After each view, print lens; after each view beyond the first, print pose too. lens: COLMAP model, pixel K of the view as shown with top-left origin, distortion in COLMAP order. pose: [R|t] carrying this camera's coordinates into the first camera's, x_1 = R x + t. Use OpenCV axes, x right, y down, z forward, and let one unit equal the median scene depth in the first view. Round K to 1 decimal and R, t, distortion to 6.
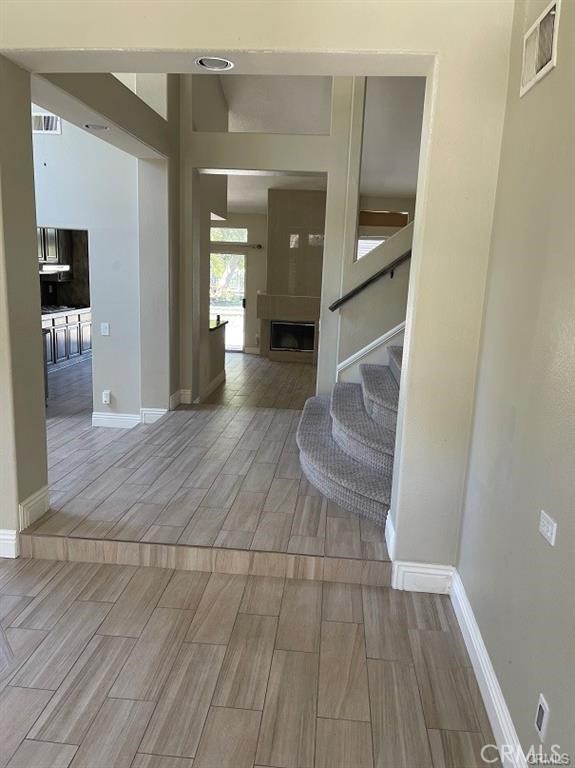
lens RADIAL K [[578.6, 0, 289.2], [0, 578.6, 379.2], [0, 0, 1]] dist [0.066419, -0.083903]
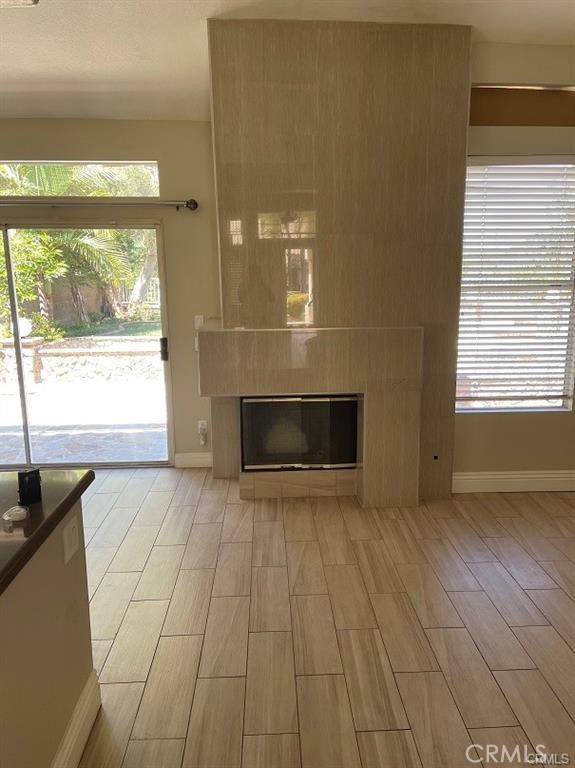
lens RADIAL K [[578.6, 0, 289.2], [0, 578.6, 379.2], [0, 0, 1]] dist [0.066419, -0.083903]
pose [[0.990179, -0.075741, 0.117515, -0.040264], [0.076954, 0.997018, -0.005807, -0.101523], [-0.116724, 0.014793, 0.993054, 0.586348]]
